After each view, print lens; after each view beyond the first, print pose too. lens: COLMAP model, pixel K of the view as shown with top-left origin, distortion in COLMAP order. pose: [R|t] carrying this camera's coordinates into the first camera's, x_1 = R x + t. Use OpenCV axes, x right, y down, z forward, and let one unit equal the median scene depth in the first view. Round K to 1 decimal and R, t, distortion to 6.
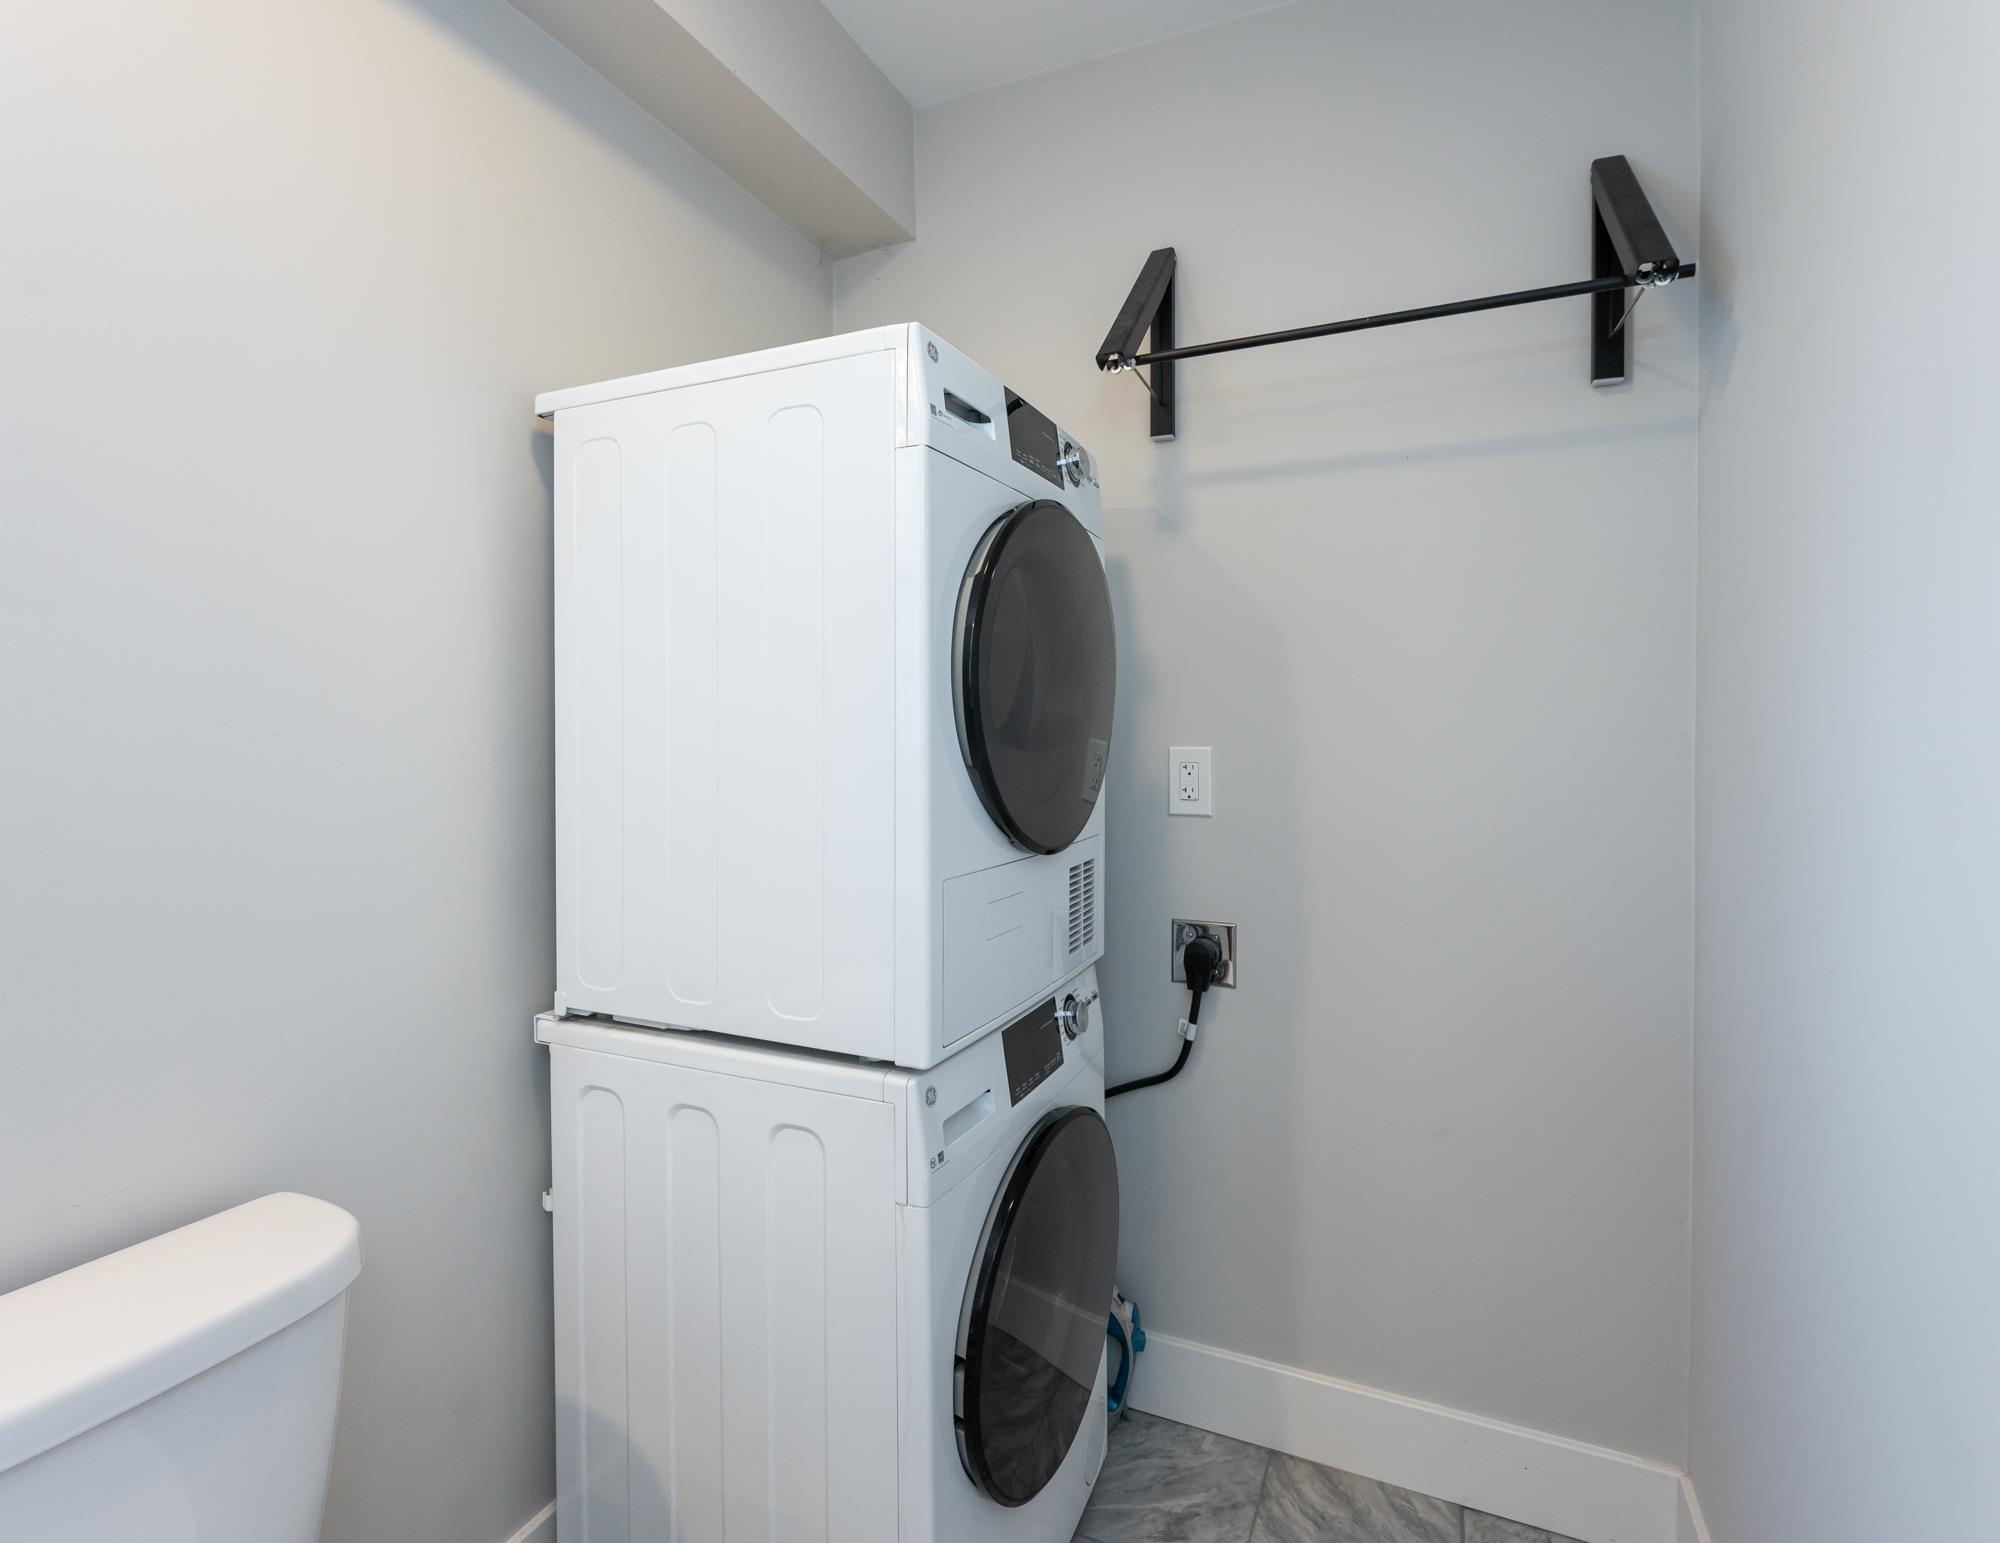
lens RADIAL K [[1016.5, 0, 1005.3], [0, 1016.5, 750.8], [0, 0, 1]] dist [-0.000830, 0.000346]
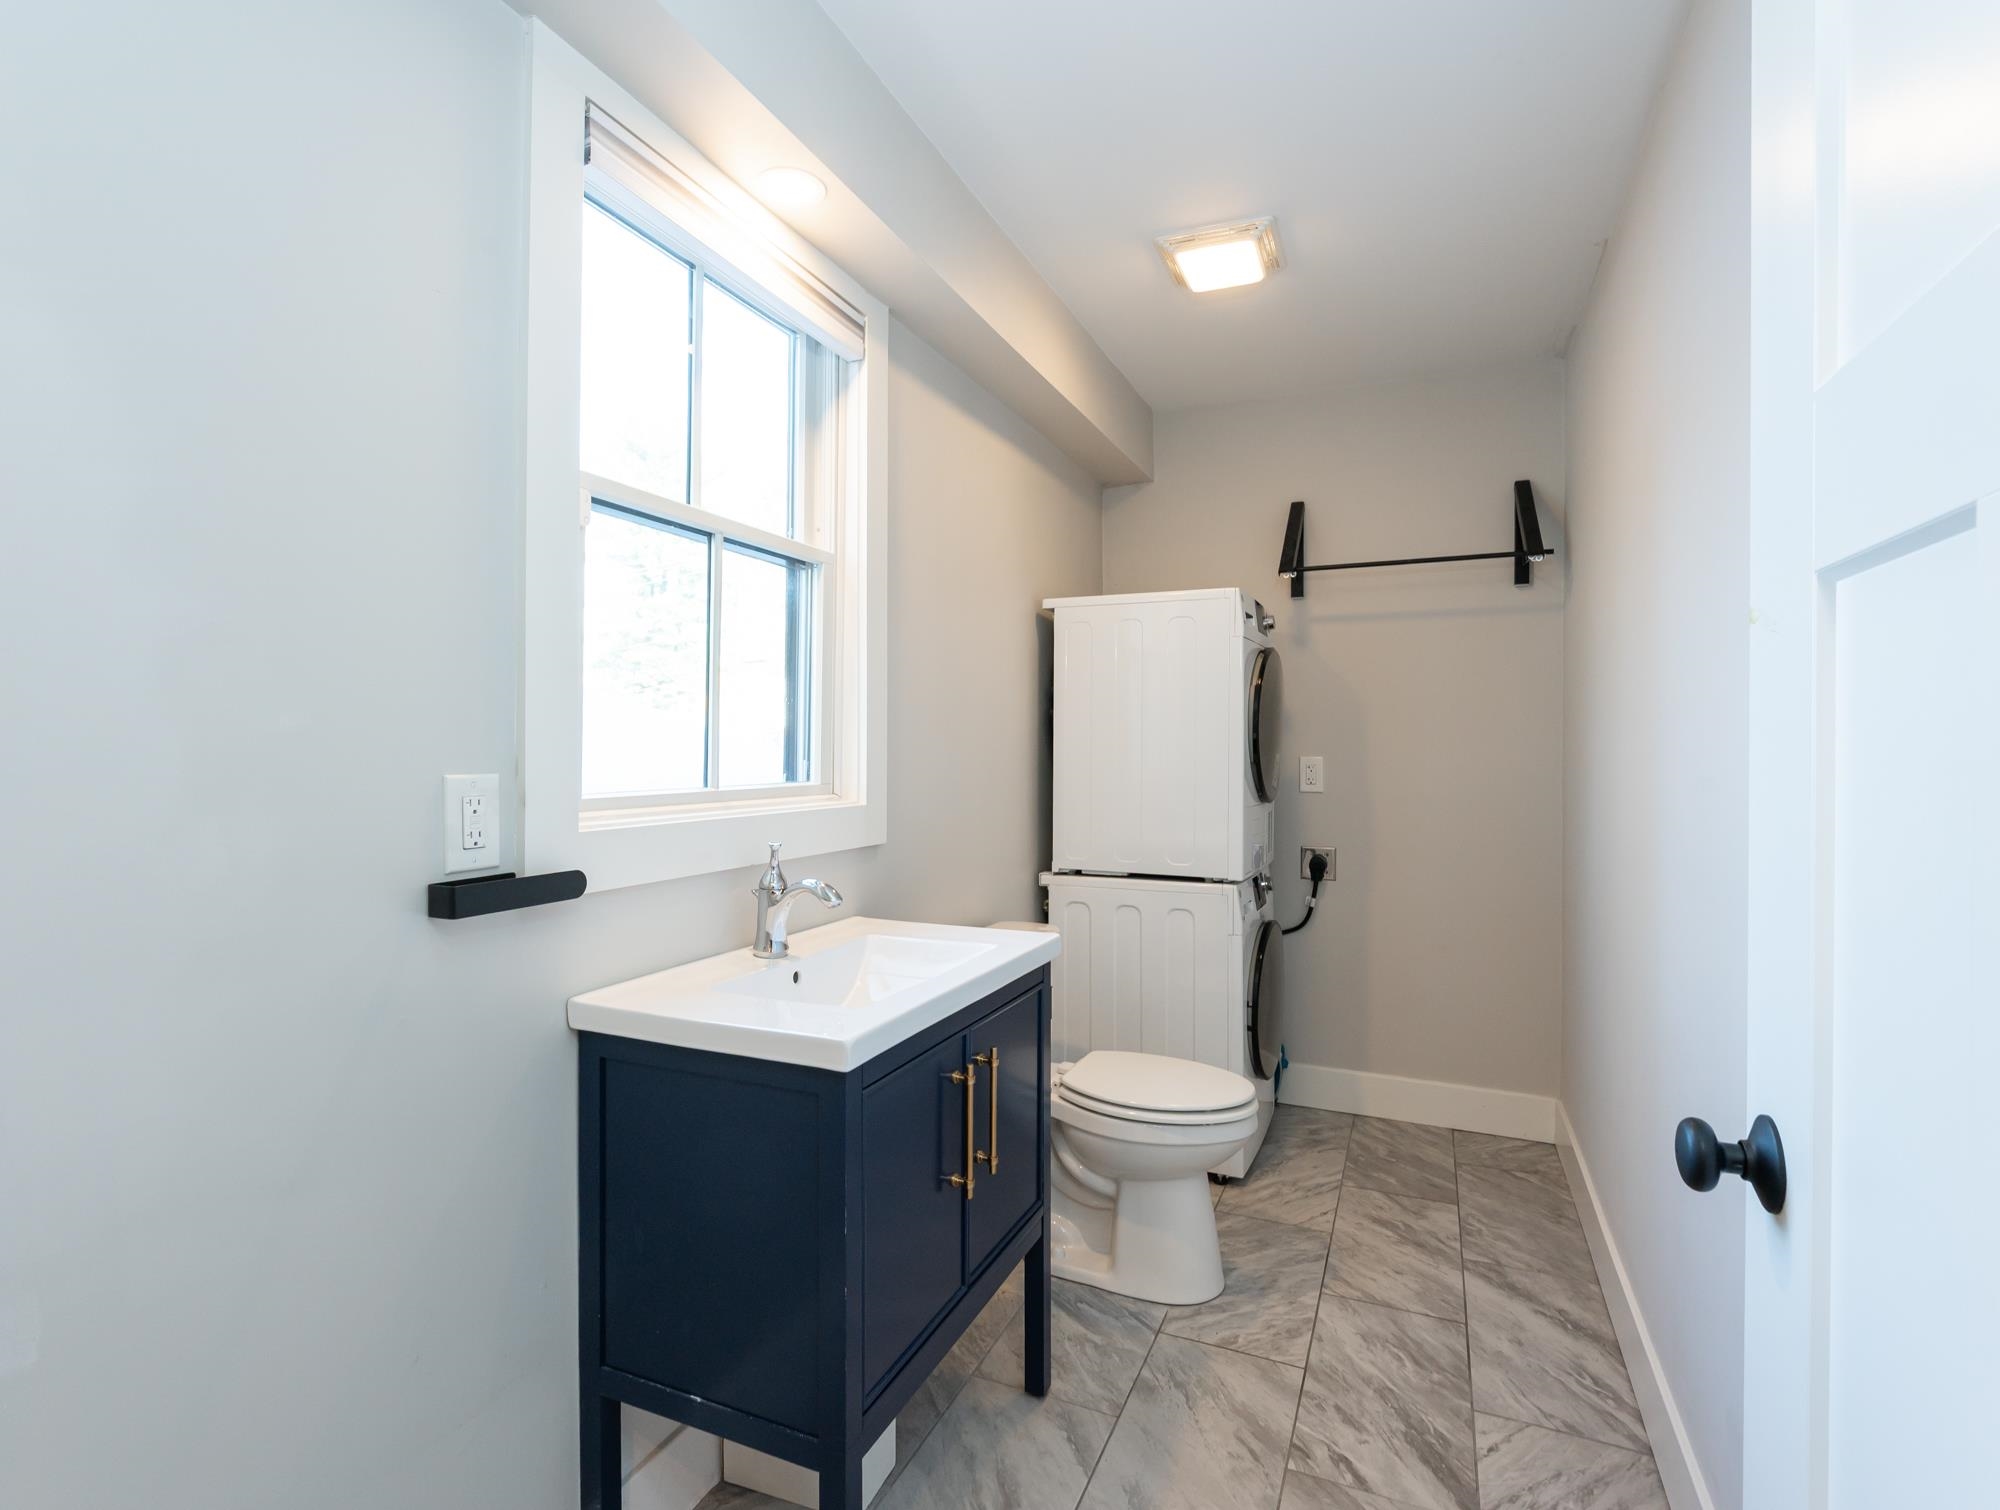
lens RADIAL K [[984.0, 0, 992.6], [0, 984.0, 764.9], [0, 0, 1]] dist [0.004240, 0.000116]
pose [[0.999959, 0.001810, -0.008908, -0.437804], [-0.001857, 0.999984, -0.005257, 0.024184], [0.008899, 0.005273, 0.999947, -0.946267]]
